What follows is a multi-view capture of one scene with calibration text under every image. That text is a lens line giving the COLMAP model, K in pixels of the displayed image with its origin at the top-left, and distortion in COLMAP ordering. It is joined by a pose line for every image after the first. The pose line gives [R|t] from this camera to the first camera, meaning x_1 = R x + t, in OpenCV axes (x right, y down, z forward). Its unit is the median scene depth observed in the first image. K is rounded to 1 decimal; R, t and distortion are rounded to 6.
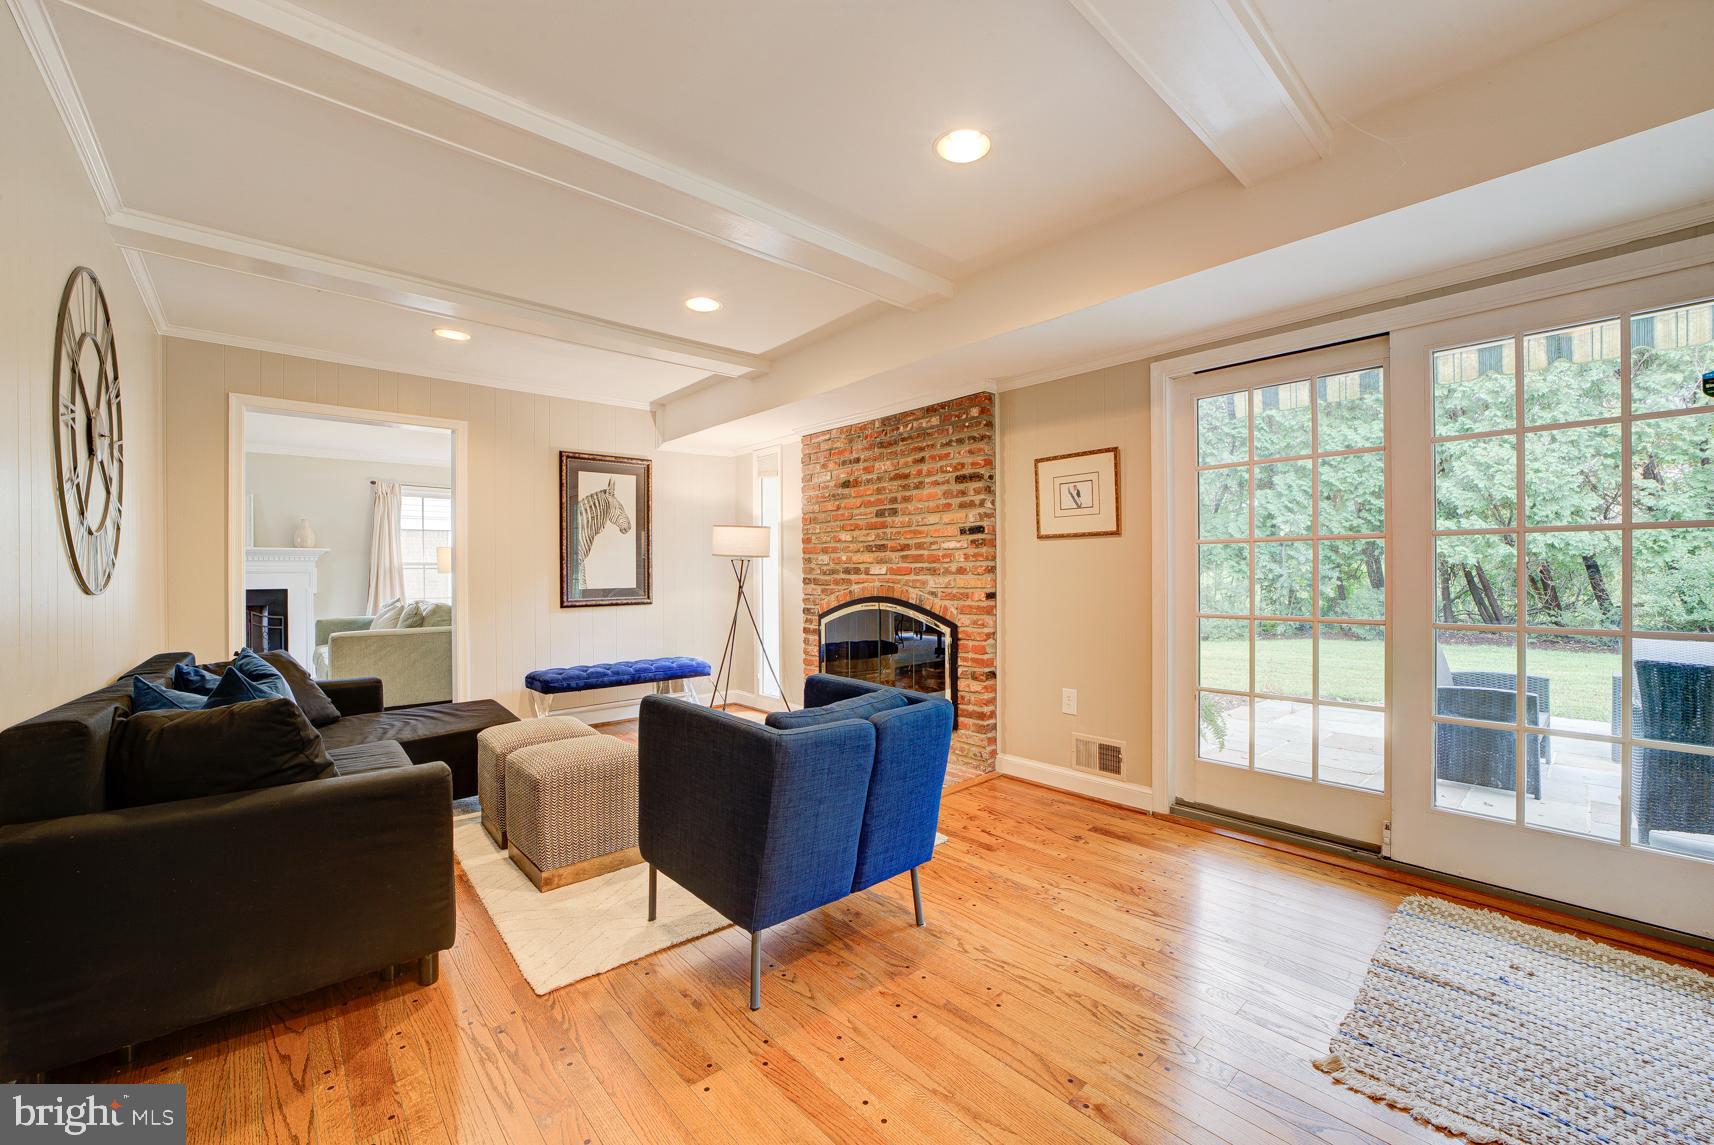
lens RADIAL K [[697.3, 0, 873.1], [0, 697.3, 575.5], [0, 0, 1]] dist [-0.000741, 0.000107]
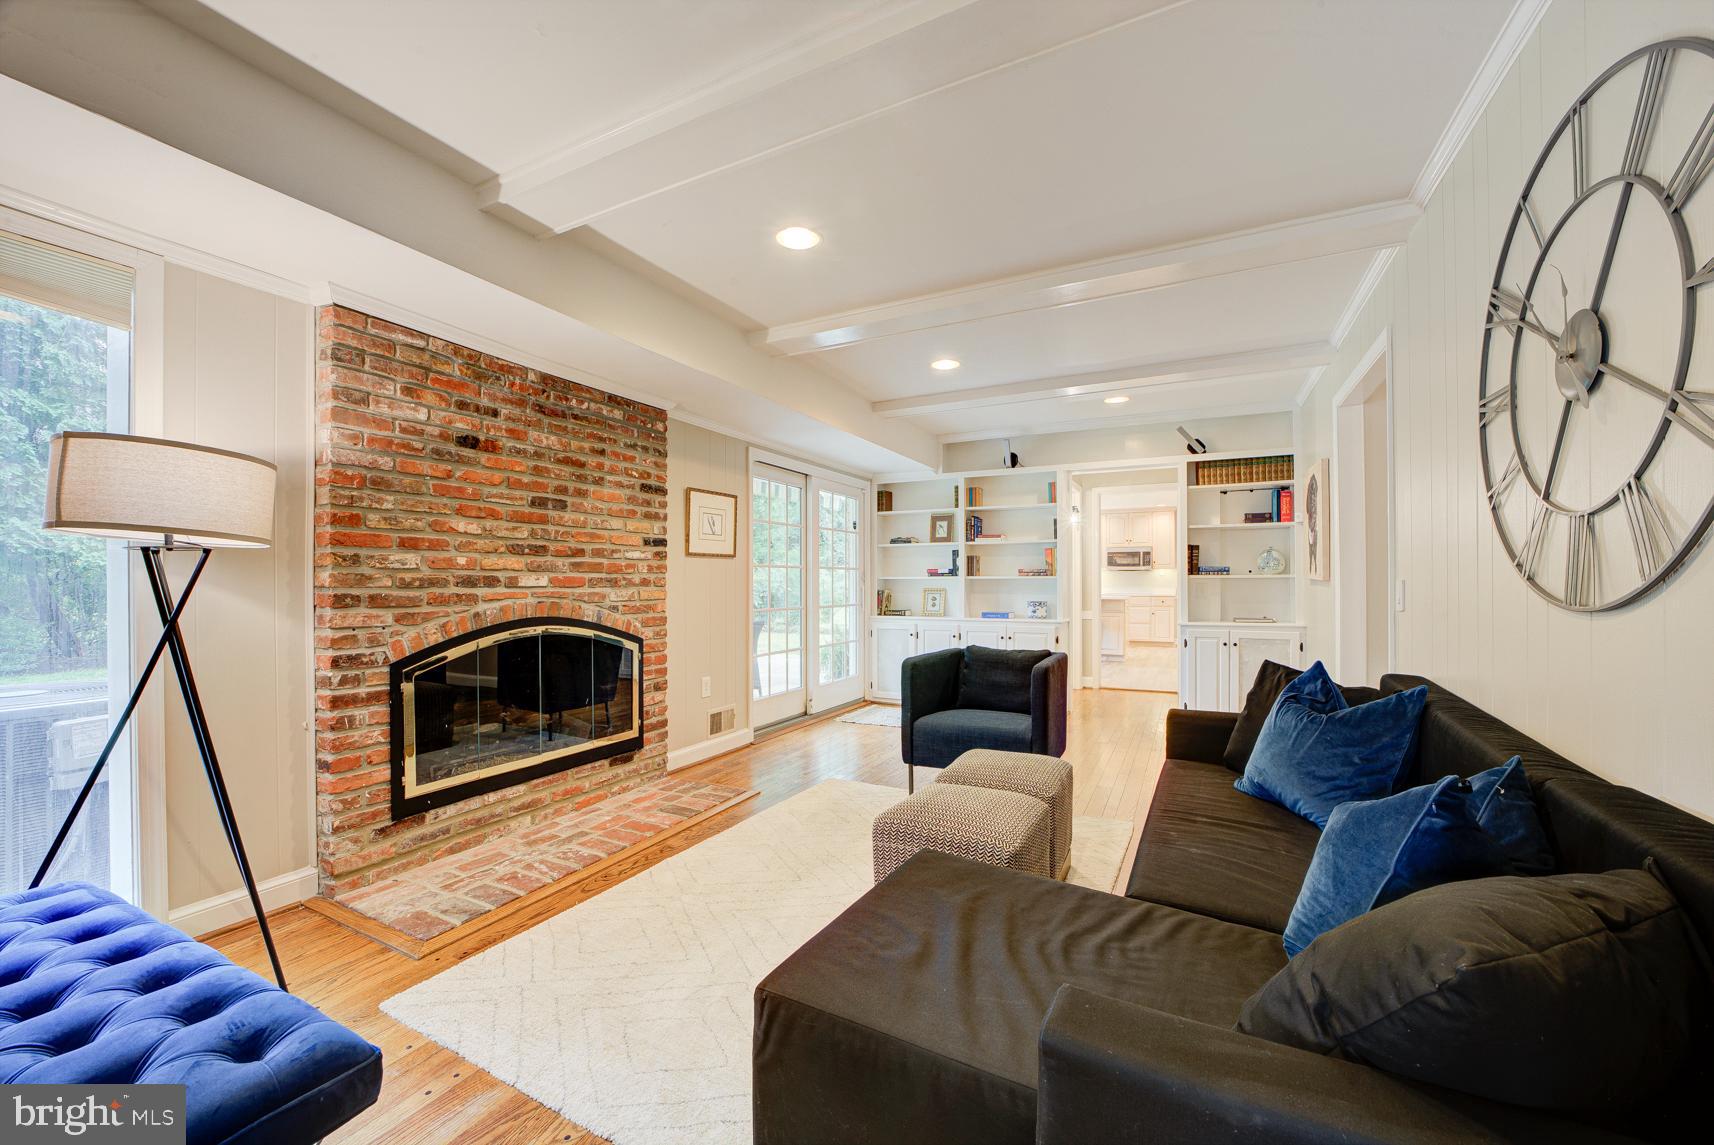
lens RADIAL K [[696.5, 0, 858.7], [0, 696.5, 592.4], [0, 0, 1]] dist [-0.000682, -0.000156]
pose [[-0.368865, -0.003518, 0.929476, -0.830374], [0.012522, 0.999883, 0.008753, 0.002029], [-0.929399, 0.014867, -0.368778, 1.015591]]
